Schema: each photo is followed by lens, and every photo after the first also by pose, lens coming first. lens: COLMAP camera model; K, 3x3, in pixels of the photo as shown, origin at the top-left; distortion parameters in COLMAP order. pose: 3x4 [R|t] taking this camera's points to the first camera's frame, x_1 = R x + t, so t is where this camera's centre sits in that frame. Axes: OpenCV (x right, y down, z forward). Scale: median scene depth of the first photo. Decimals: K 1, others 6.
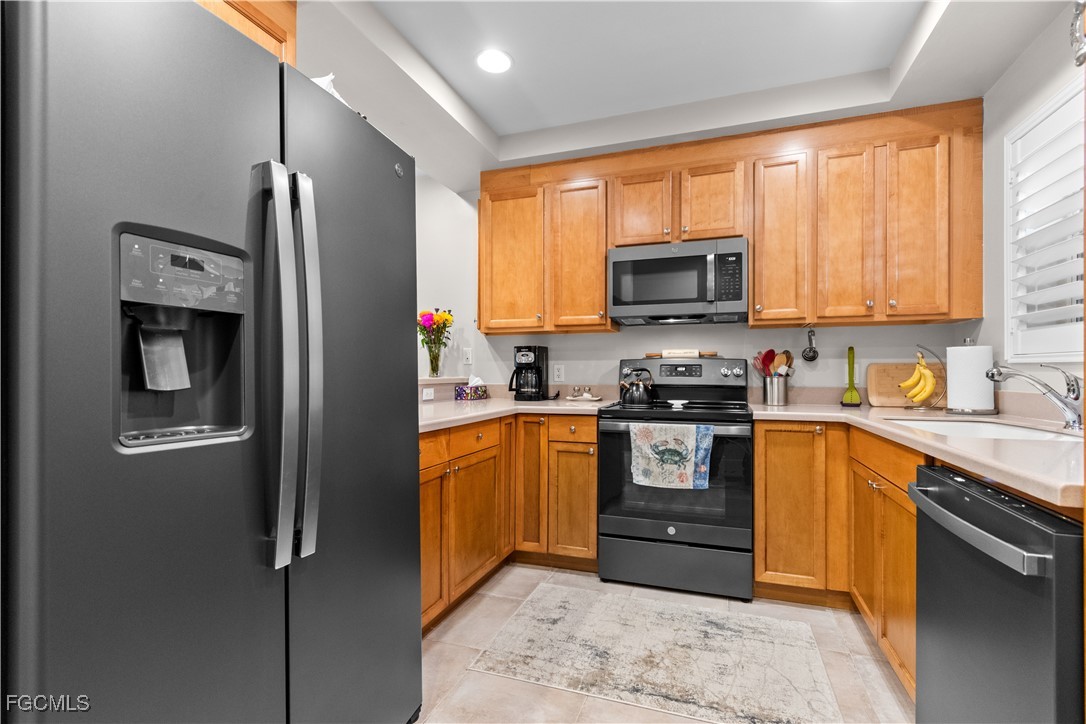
lens RADIAL K [[486.8, 0, 546.2], [0, 486.8, 369.2], [0, 0, 1]] dist [-0.000275, -0.000218]
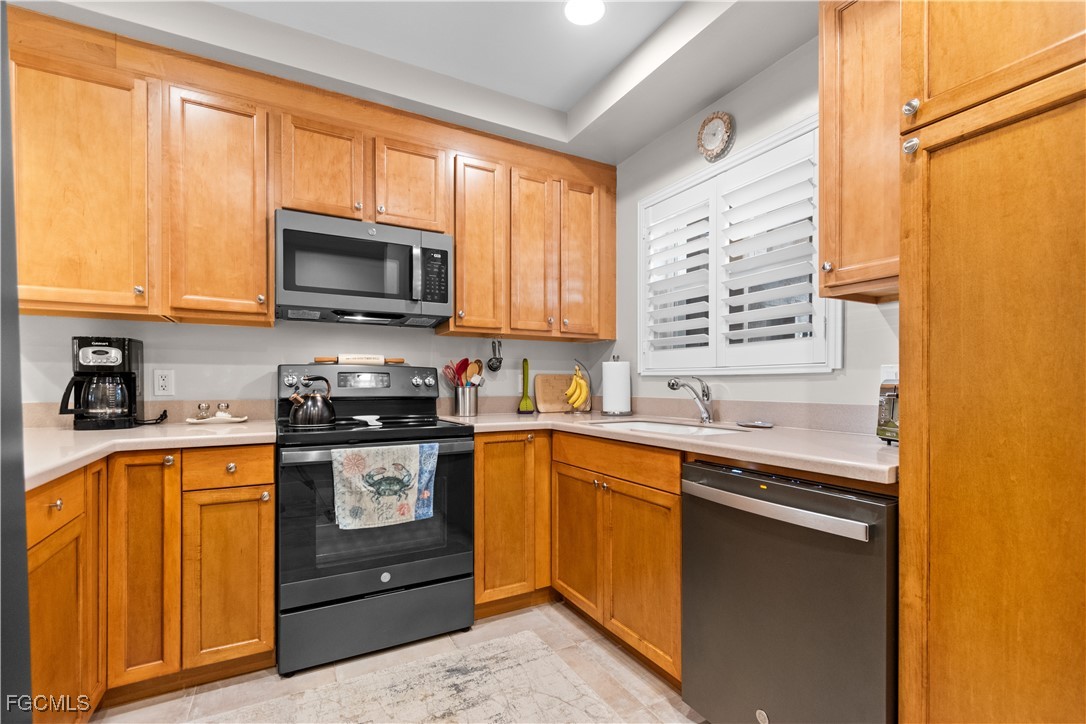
lens RADIAL K [[490.7, 0, 543.6], [0, 490.7, 385.0], [0, 0, 1]] dist [-0.000656, -0.000974]
pose [[0.659362, -0.002511, 0.751821, -0.169318], [-0.006718, 0.999935, 0.009232, 0.002115], [-0.751796, -0.011138, 0.659302, 0.248811]]
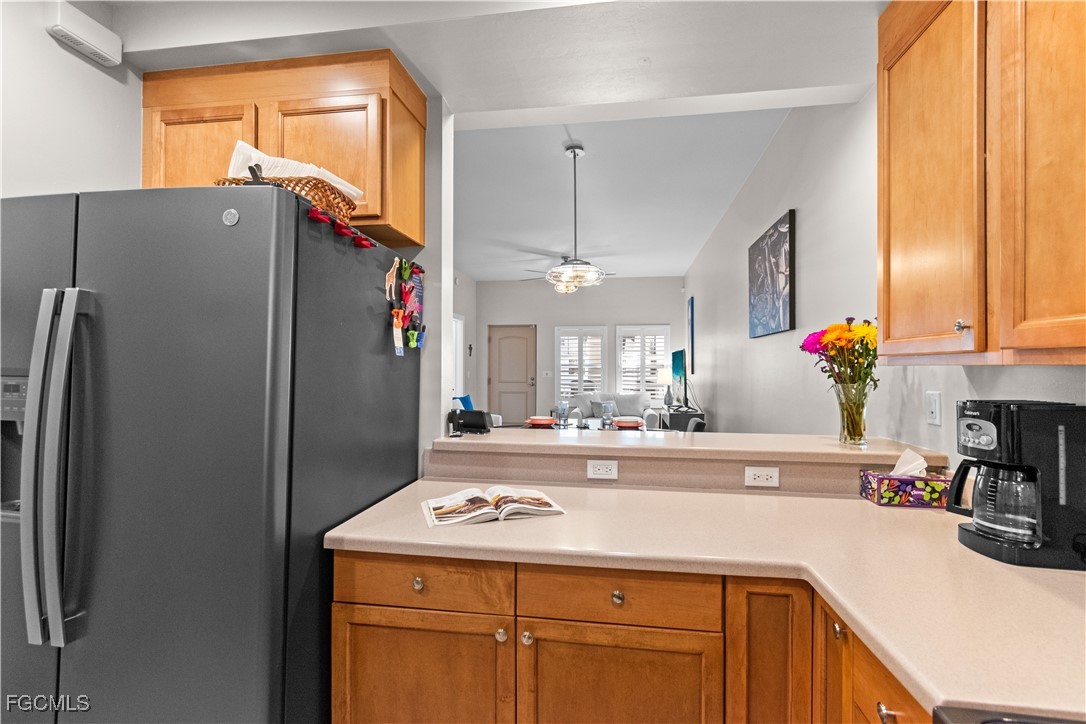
lens RADIAL K [[486.8, 0, 546.2], [0, 486.8, 369.2], [0, 0, 1]] dist [-0.000275, -0.000218]
pose [[0.195015, -0.000332, -0.980800, 0.320675], [0.004397, 0.999990, 0.000536, -0.092909], [0.980790, -0.004418, 0.195014, 0.755441]]
